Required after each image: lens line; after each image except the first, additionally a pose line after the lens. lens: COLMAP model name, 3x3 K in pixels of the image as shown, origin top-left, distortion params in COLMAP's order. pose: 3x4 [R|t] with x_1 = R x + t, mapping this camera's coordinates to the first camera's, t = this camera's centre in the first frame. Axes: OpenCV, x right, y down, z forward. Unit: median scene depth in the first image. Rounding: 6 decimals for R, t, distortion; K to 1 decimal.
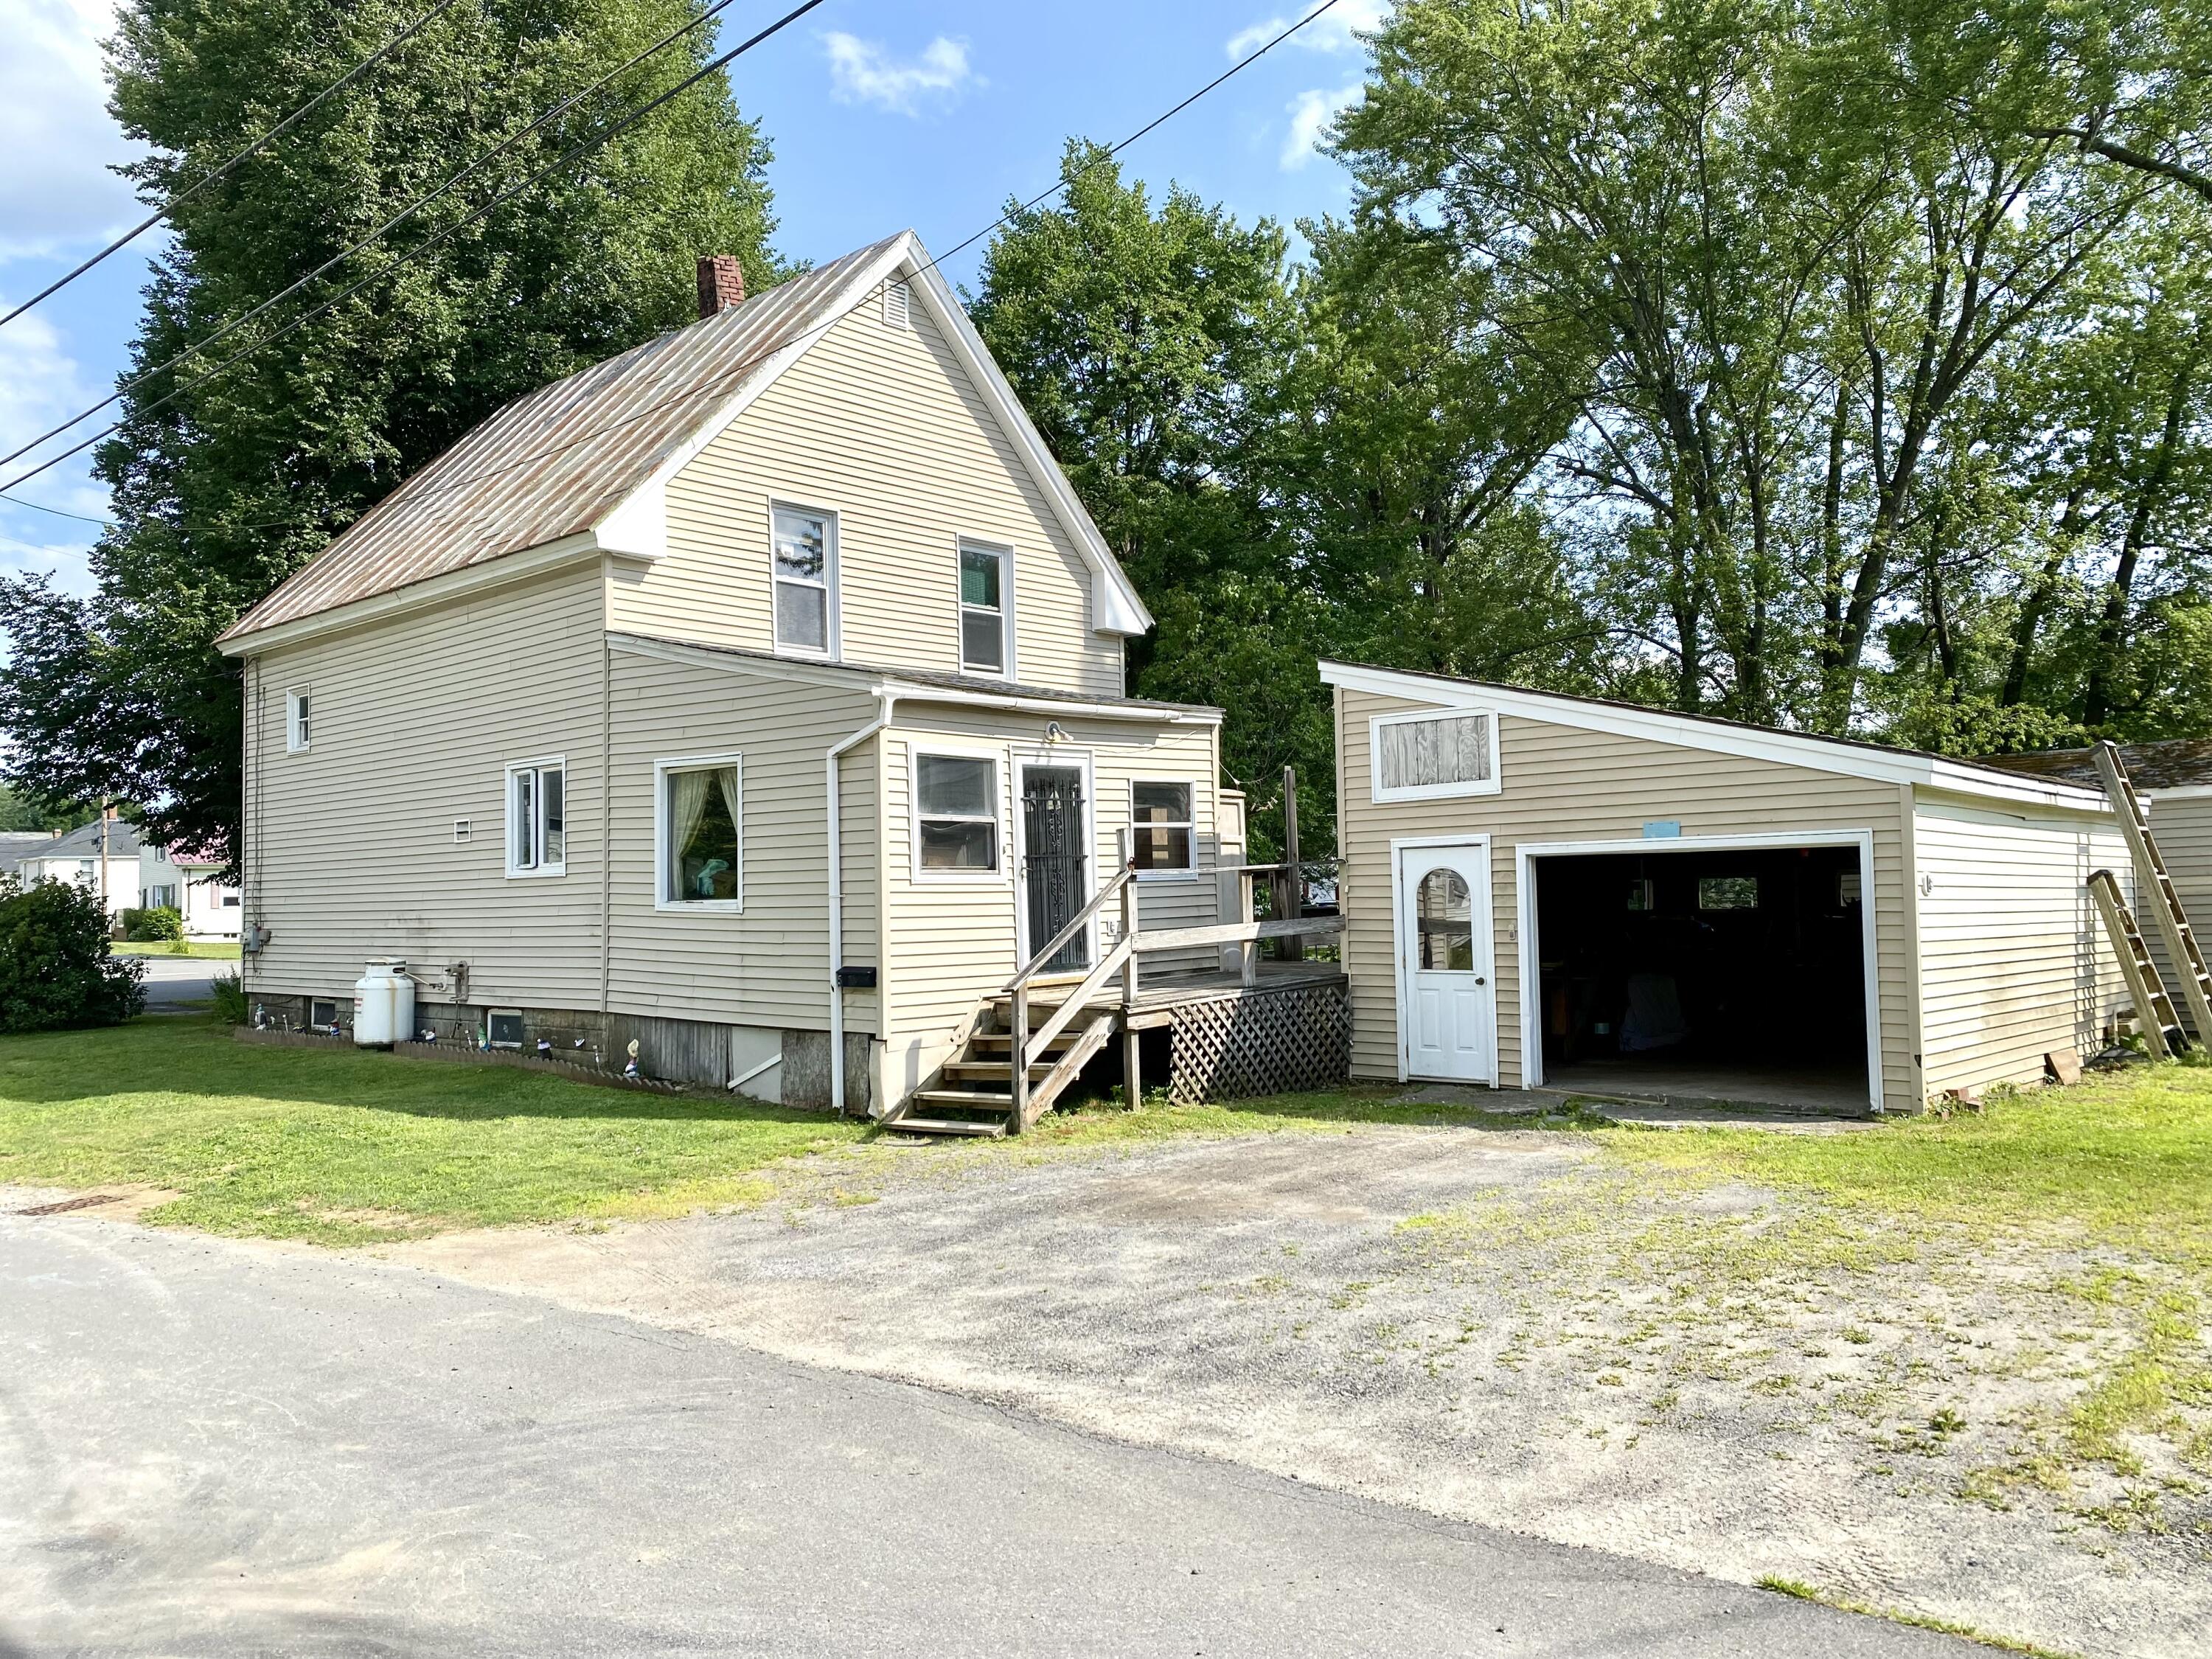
lens RADIAL K [[1686.6, 0, 1099.5], [0, 1686.6, 811.9], [0, 0, 1]] dist [0.091918, -0.114406]
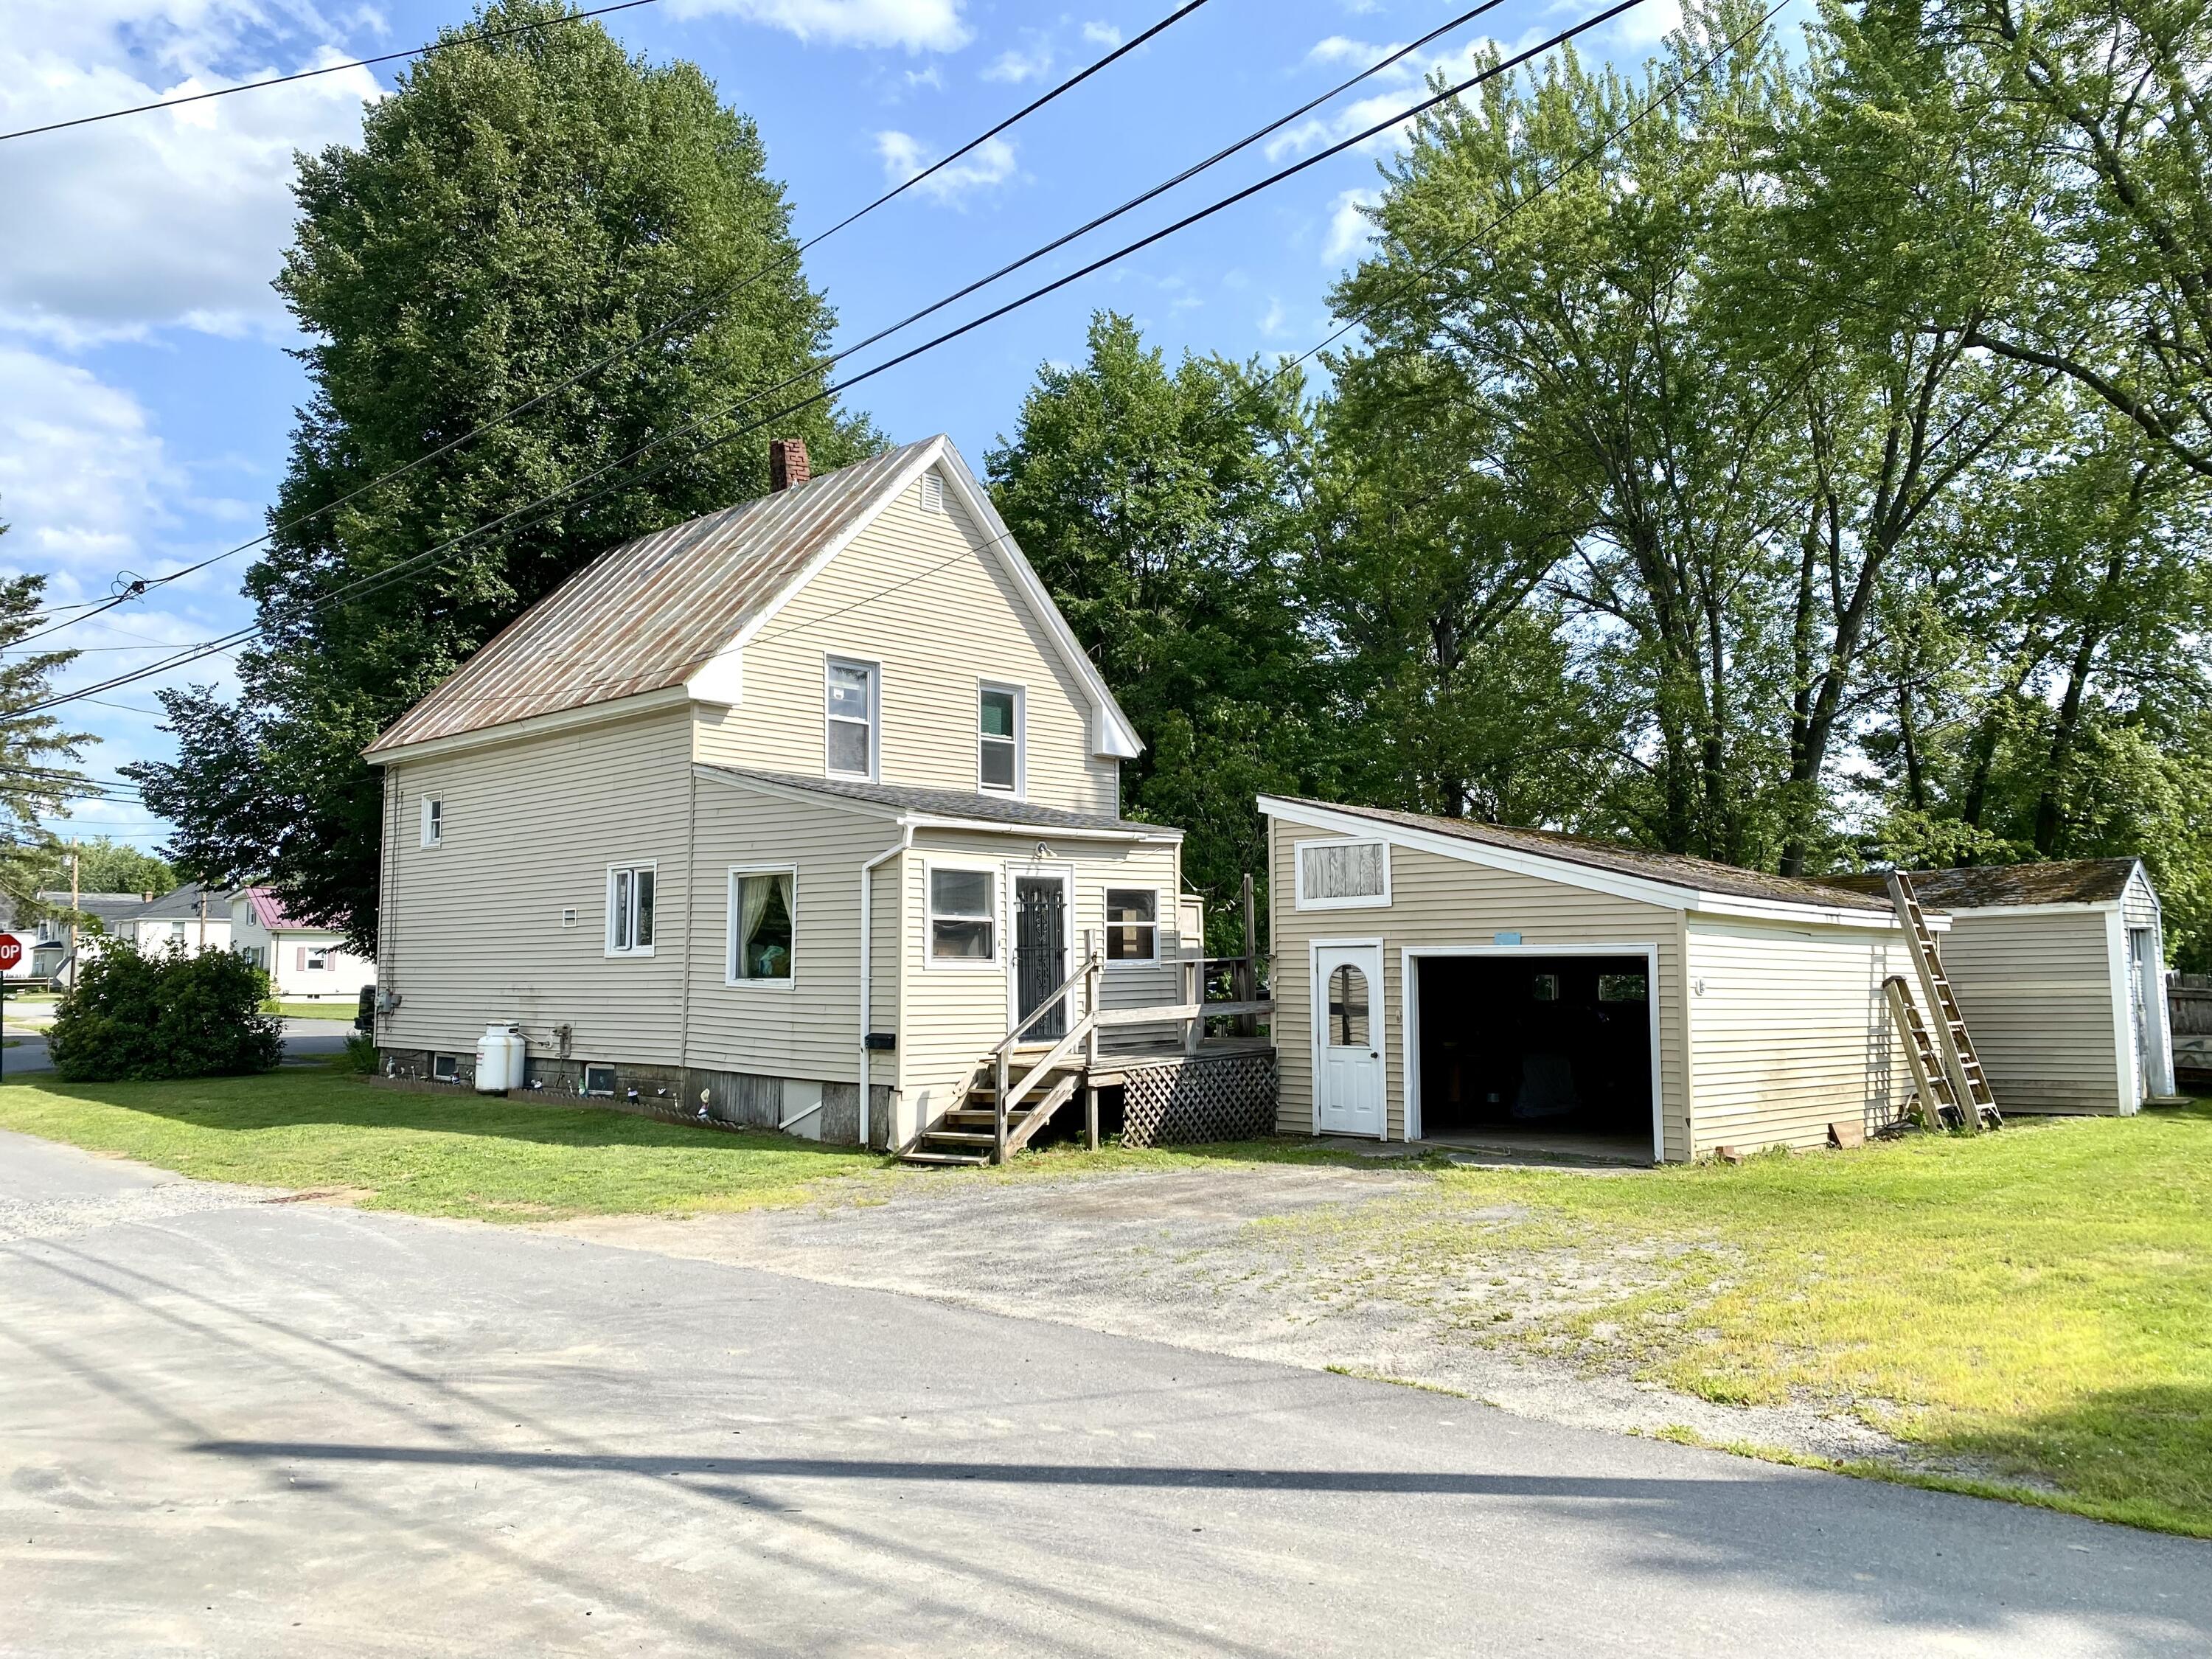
lens RADIAL K [[1686.6, 0, 1099.5], [0, 1686.6, 811.9], [0, 0, 1]] dist [0.091918, -0.114406]
pose [[0.999387, 0.015870, -0.031212, 0.054308], [-0.017234, 0.998887, -0.043916, -0.020977], [0.030480, 0.044427, 0.998548, -0.260077]]
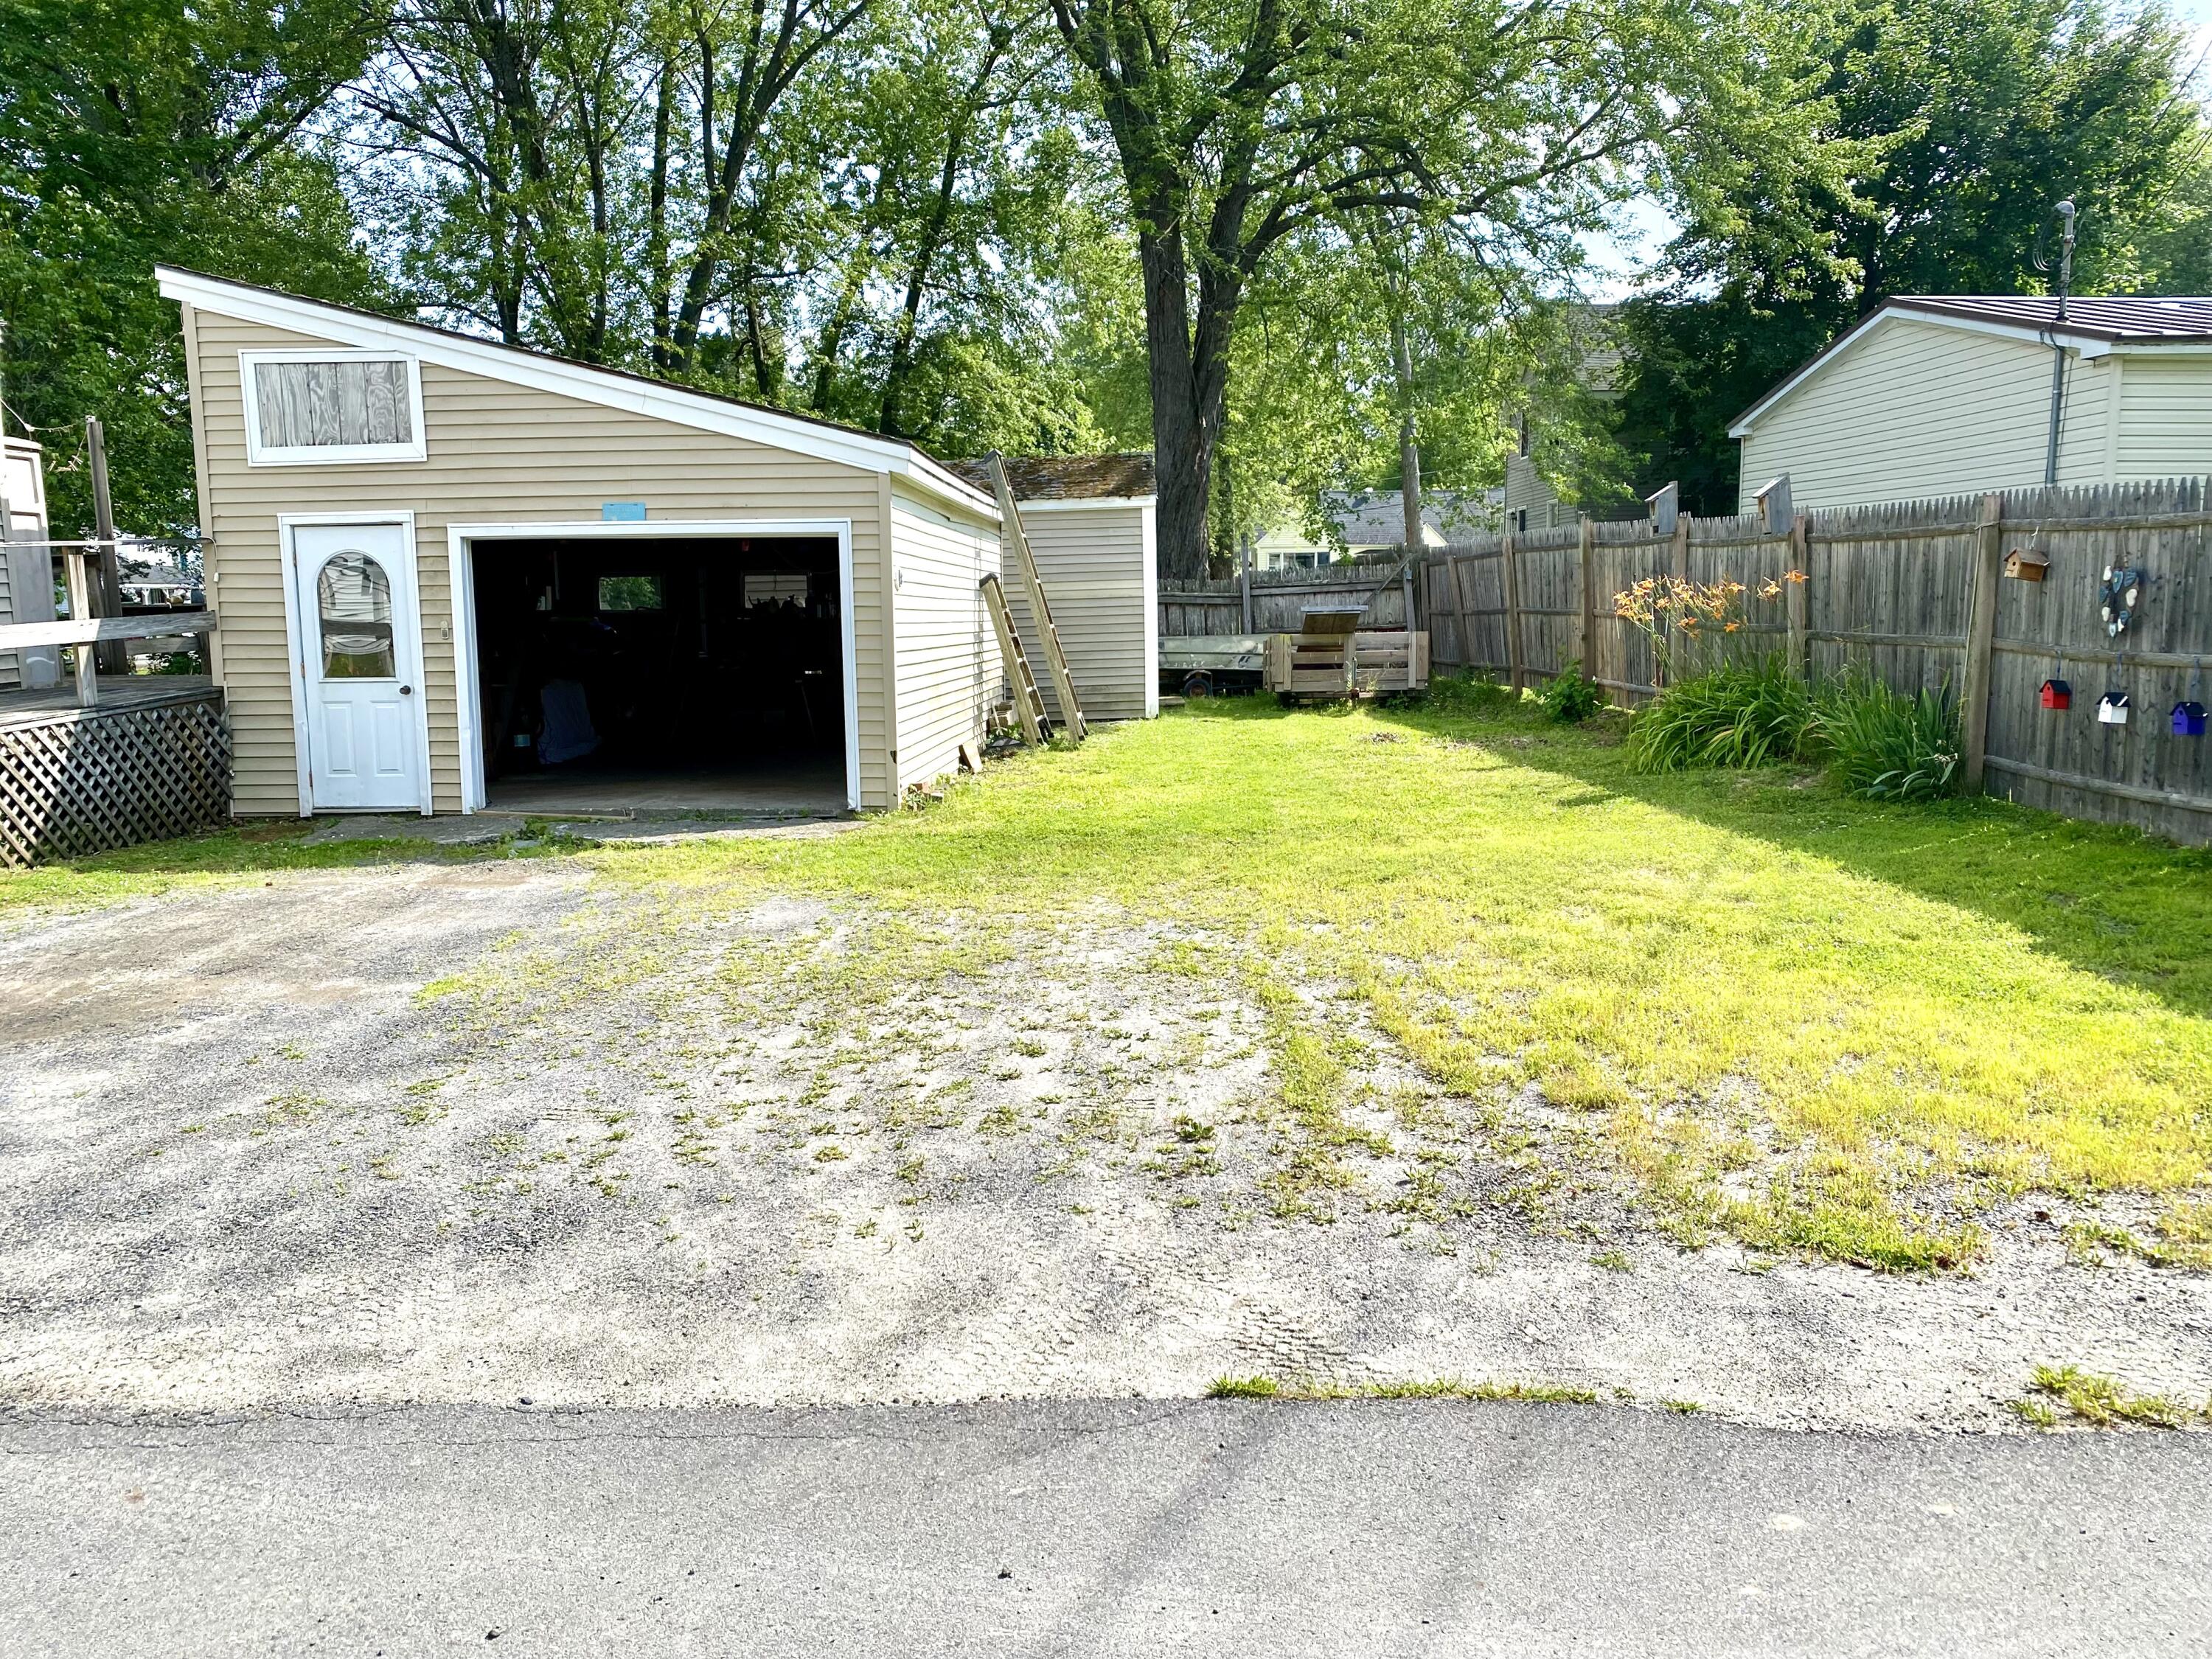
lens RADIAL K [[1713.2, 0, 1078.3], [0, 1713.2, 809.1], [0, 0, 1]] dist [0.028532, -0.008925]
pose [[0.783951, -0.070048, 0.616859, -0.040348], [-0.031969, 0.987741, 0.152792, 0.017255], [-0.620000, -0.139502, 0.772101, 0.130304]]
